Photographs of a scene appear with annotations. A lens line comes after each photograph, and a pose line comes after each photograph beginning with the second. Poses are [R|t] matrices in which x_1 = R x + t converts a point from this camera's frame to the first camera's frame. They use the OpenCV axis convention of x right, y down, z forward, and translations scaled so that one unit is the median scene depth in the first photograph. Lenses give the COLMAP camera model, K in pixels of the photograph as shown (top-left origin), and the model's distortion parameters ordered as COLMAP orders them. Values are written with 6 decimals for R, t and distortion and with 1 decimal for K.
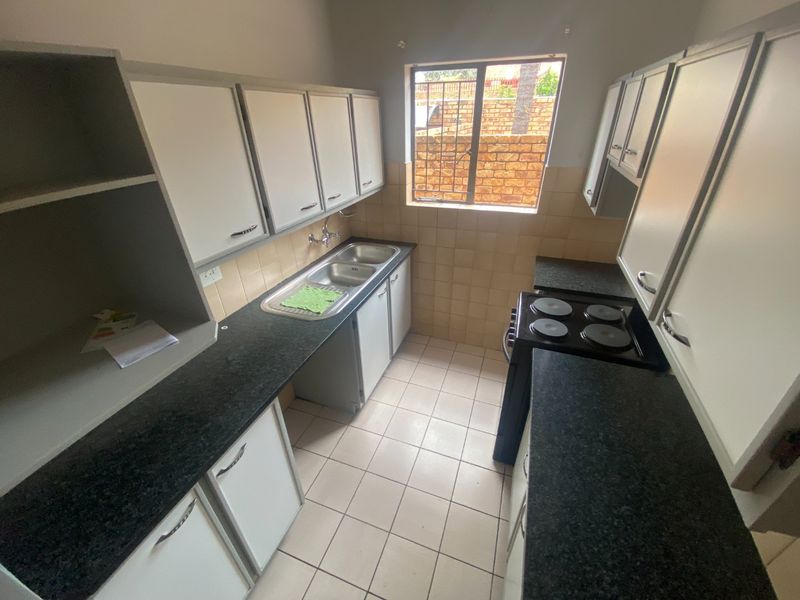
lens RADIAL K [[327.6, 0, 402.1], [0, 327.6, 300.8], [0, 0, 1]] dist [0.042958, -0.031969]
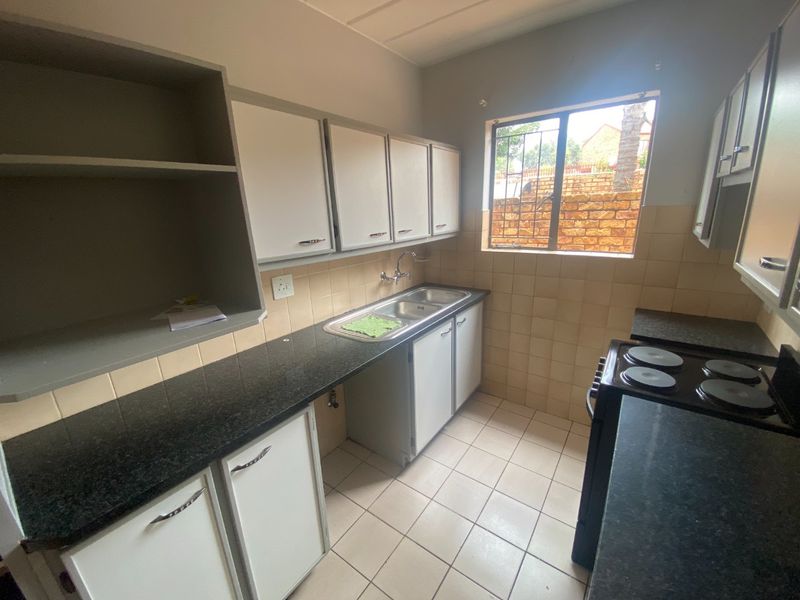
lens RADIAL K [[327.6, 0, 402.1], [0, 327.6, 300.8], [0, 0, 1]] dist [0.042958, -0.031969]
pose [[0.962616, 0.059216, -0.264317, 0.065915], [-0.117498, 0.970510, -0.210488, 0.108038], [0.244058, 0.233676, 0.941186, 0.065373]]
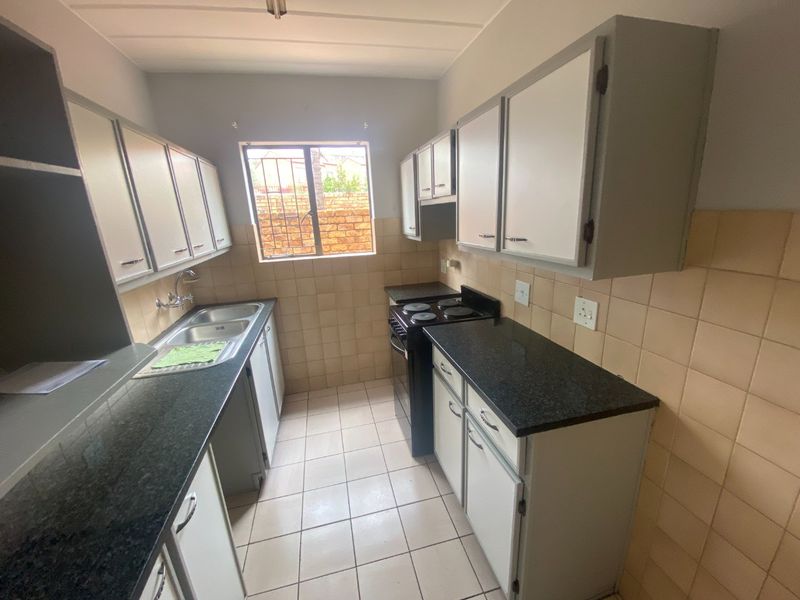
lens RADIAL K [[327.6, 0, 402.1], [0, 327.6, 300.8], [0, 0, 1]] dist [0.042958, -0.031969]
pose [[0.826982, -0.172054, 0.535255, -0.234643], [0.307958, 0.935127, -0.175213, 0.170502], [-0.470385, 0.309734, 0.826318, -0.032854]]
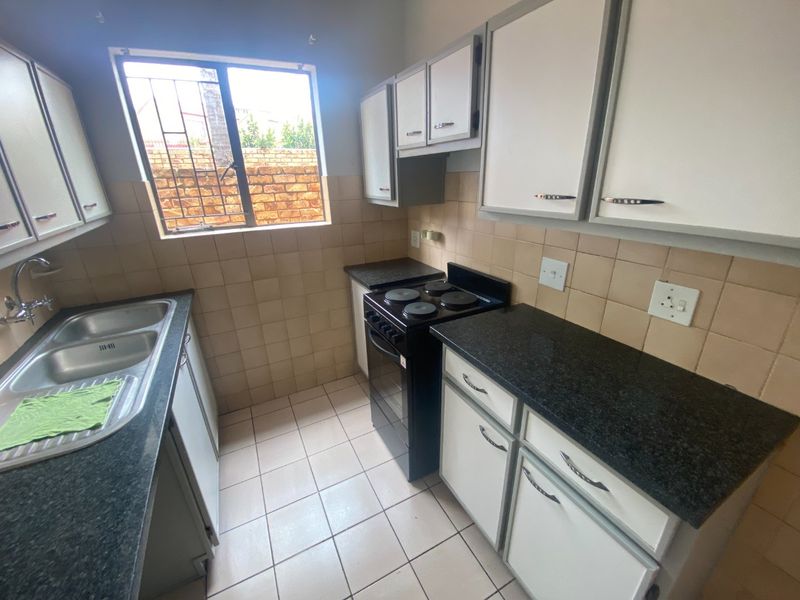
lens RADIAL K [[328.1, 0, 400.0], [0, 328.1, 300.0], [0, 0, 1]] dist [0.021375, -0.020074]
pose [[0.673552, -0.269302, 0.688334, -0.198804], [0.379986, 0.924938, -0.009955, 0.033406], [-0.633986, 0.268263, 0.725325, 0.251397]]
